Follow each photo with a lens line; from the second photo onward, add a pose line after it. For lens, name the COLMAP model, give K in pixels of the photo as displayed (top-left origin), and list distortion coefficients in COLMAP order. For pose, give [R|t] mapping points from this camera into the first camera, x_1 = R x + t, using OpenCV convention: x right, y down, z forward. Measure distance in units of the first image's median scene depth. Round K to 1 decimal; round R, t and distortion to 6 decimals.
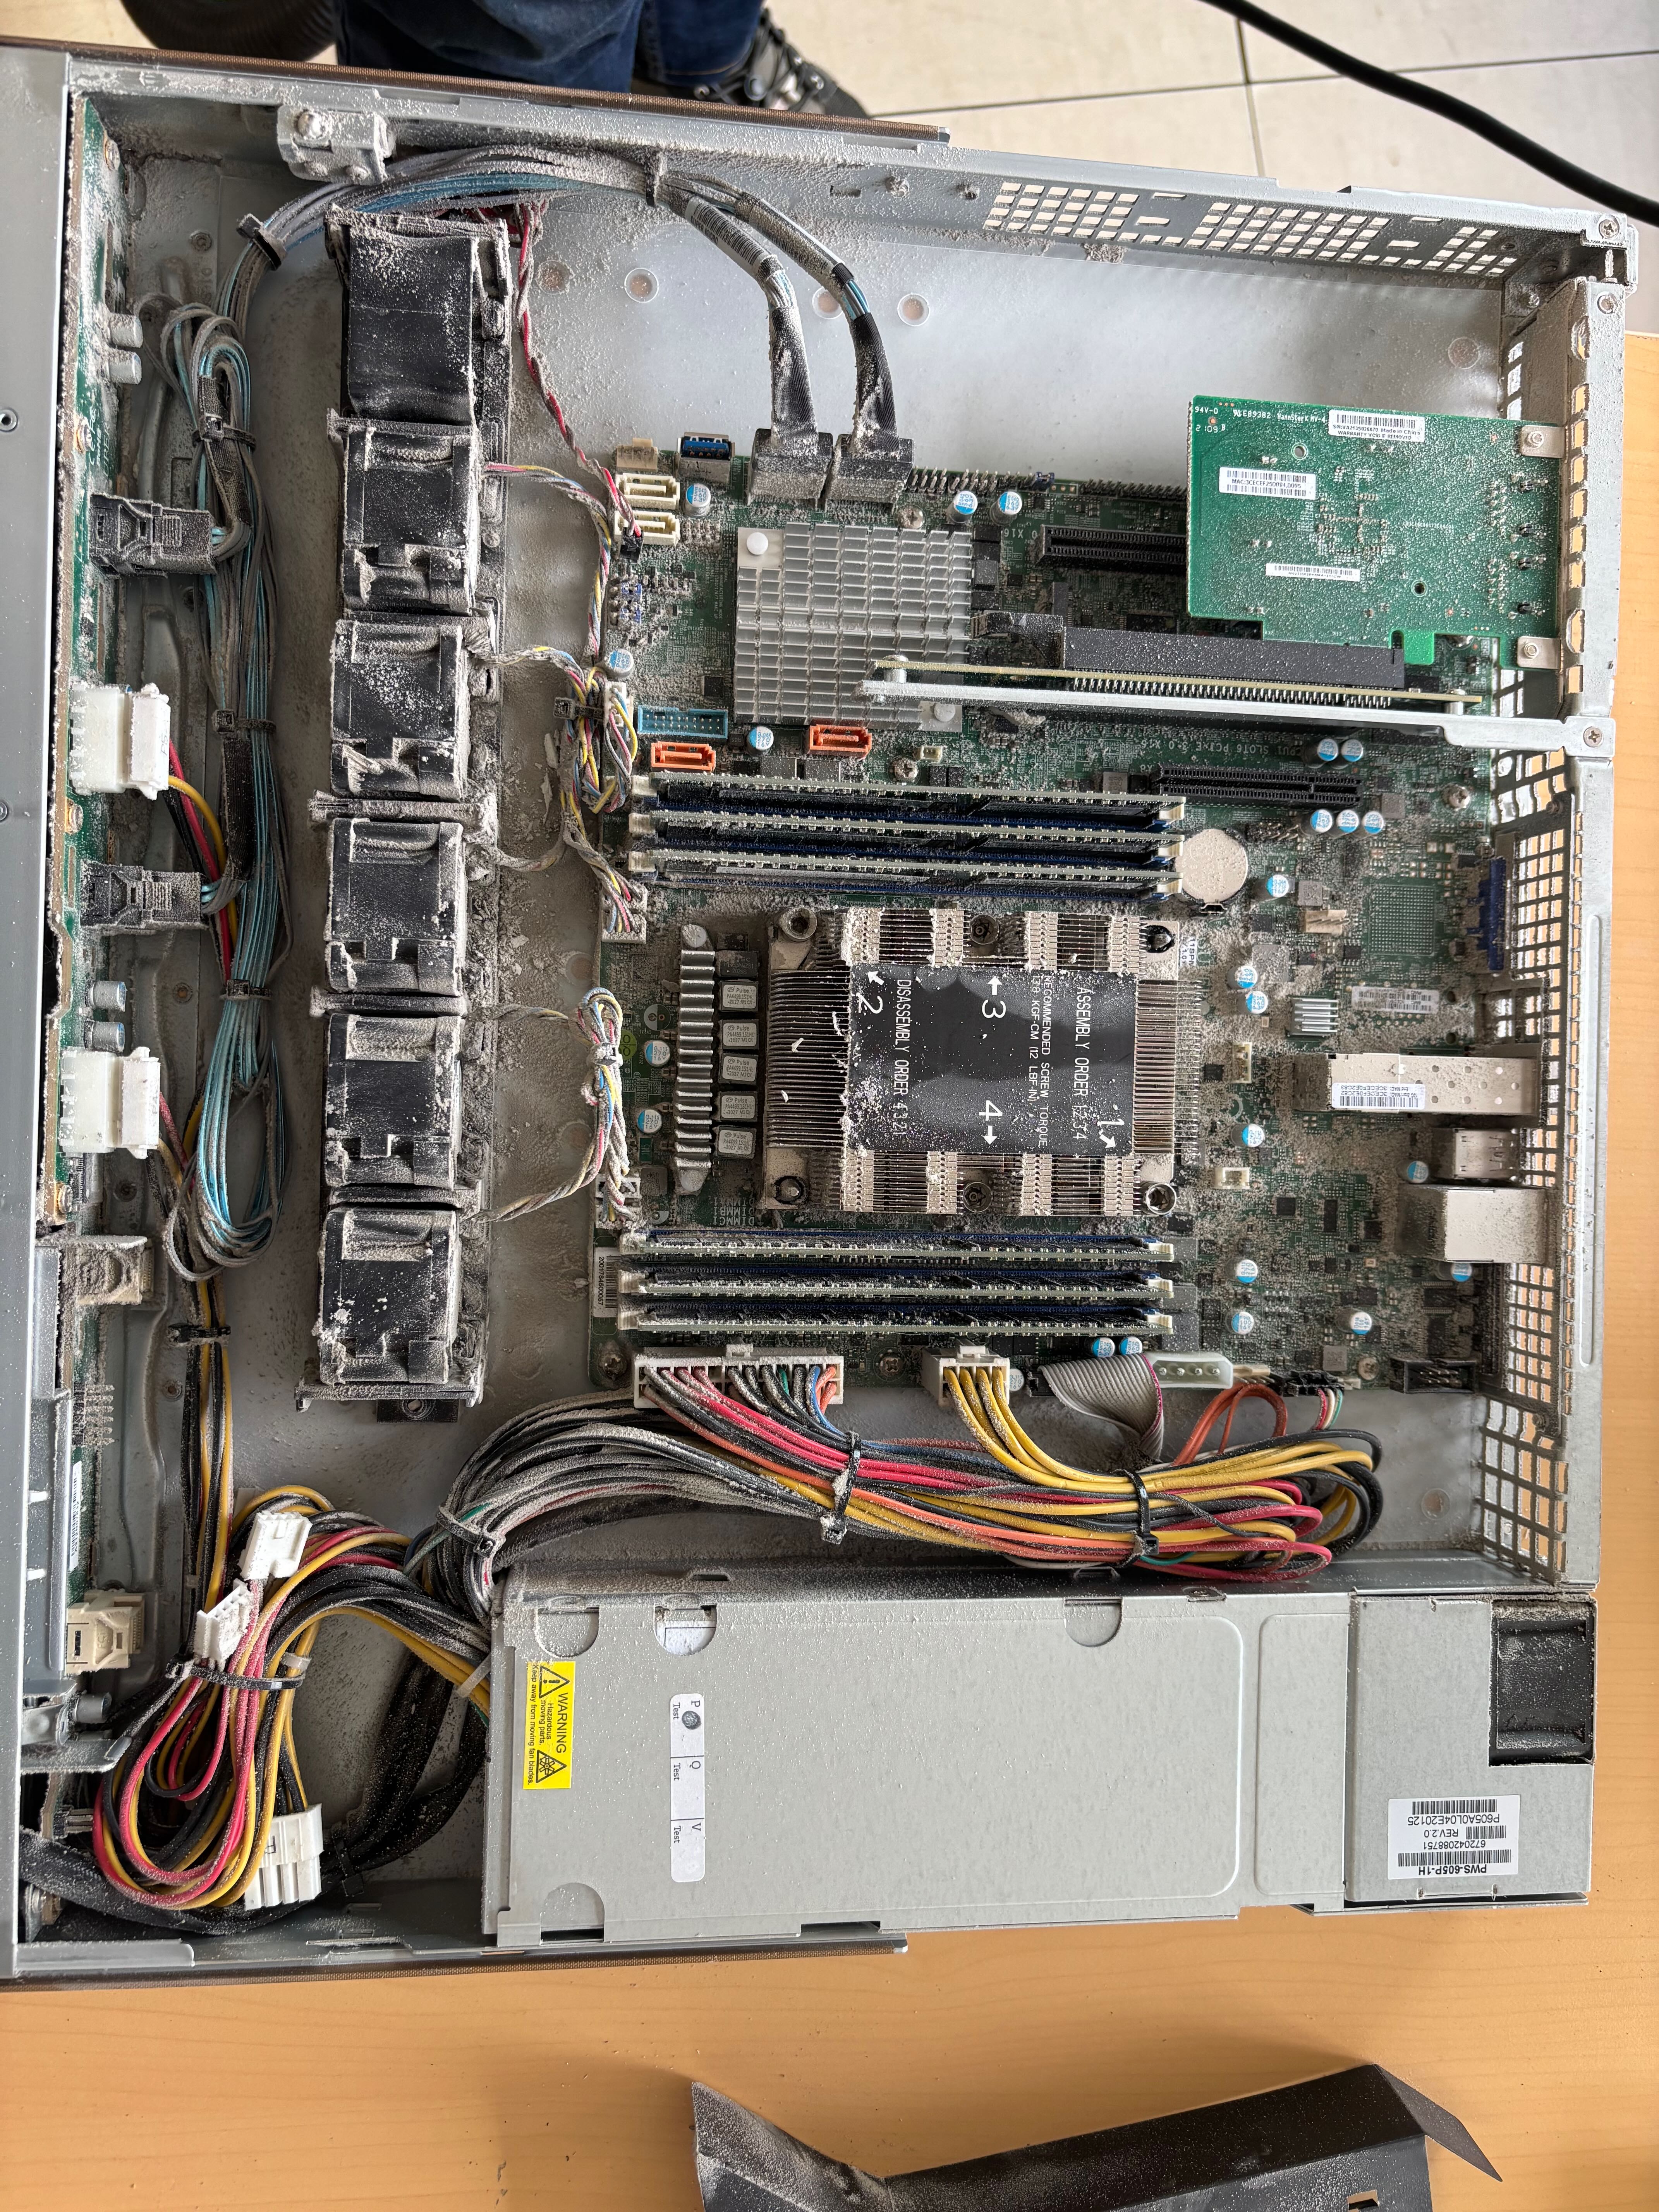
lens RADIAL K [[1754.1, 0, 851.7], [0, 1754.1, 1071.0], [0, 0, 1]] dist [0.063628, -0.175402]
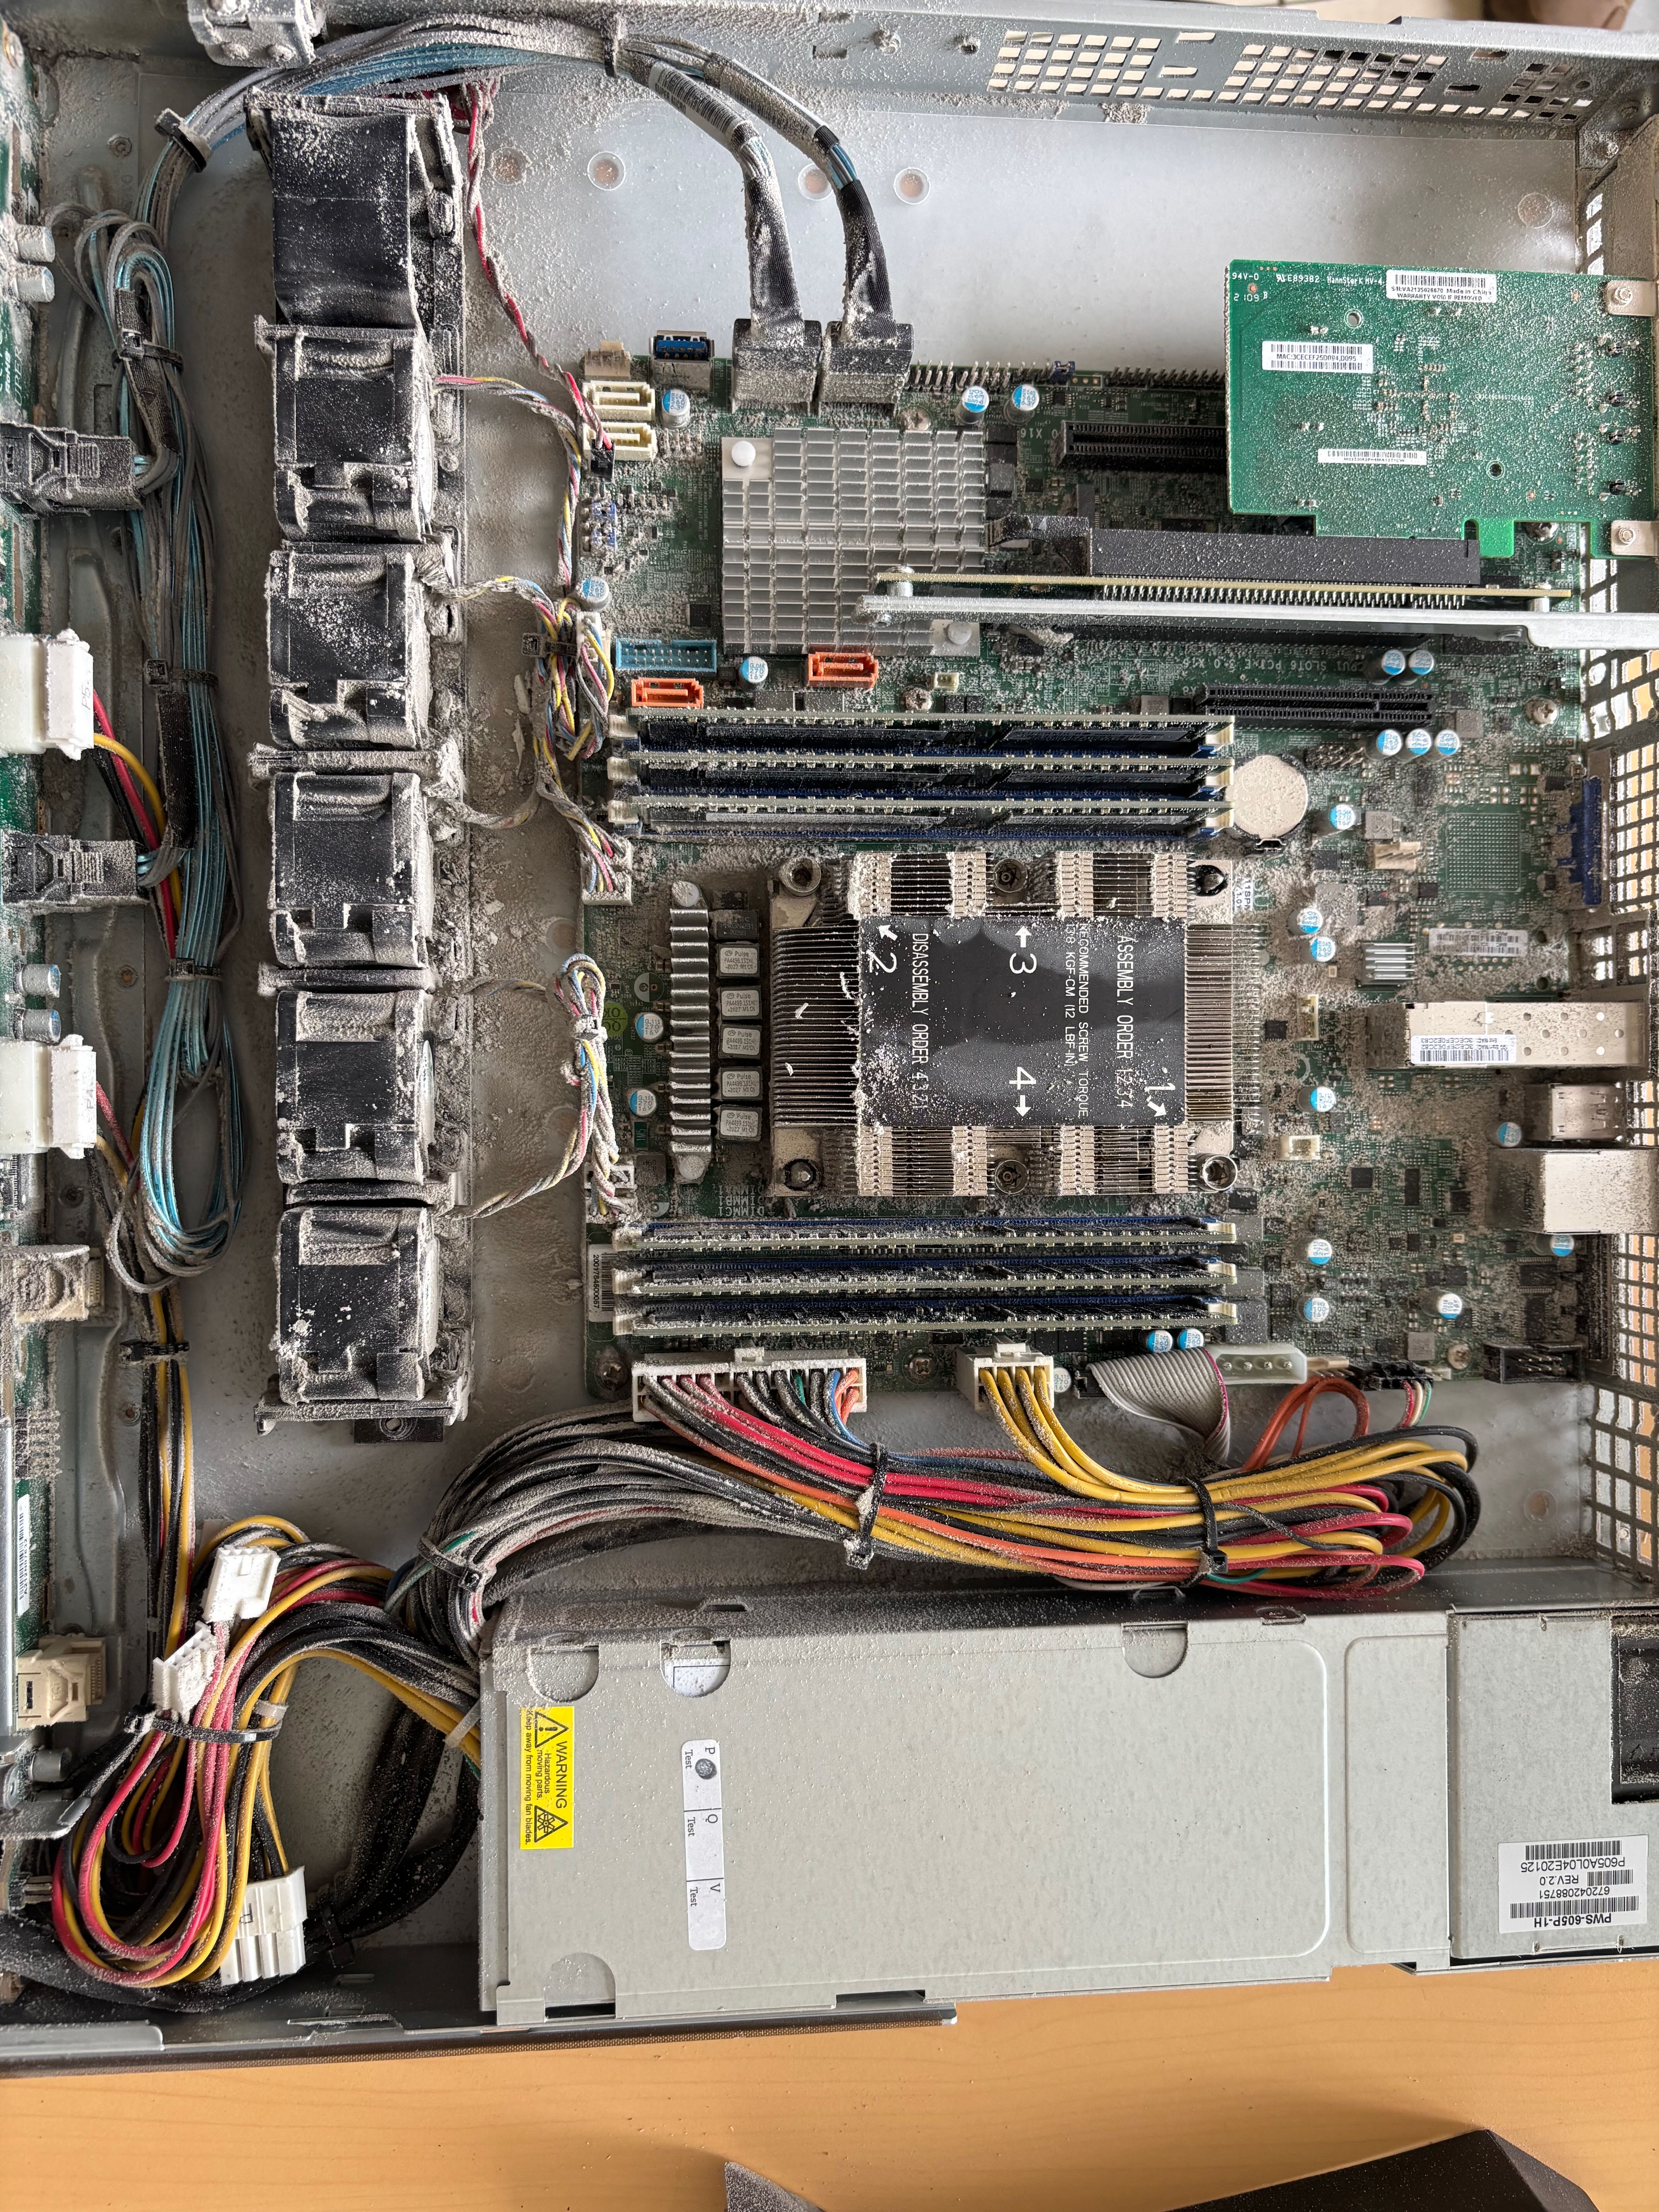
lens RADIAL K [[1685.2, 0, 845.5], [0, 1685.2, 1091.8], [0, 0, 1]] dist [0.028686, -0.066432]
pose [[0.998663, -0.030605, -0.041661, 0.025093], [0.031138, 0.999441, 0.012194, 0.016367], [0.041264, -0.013475, 0.999057, 0.147608]]
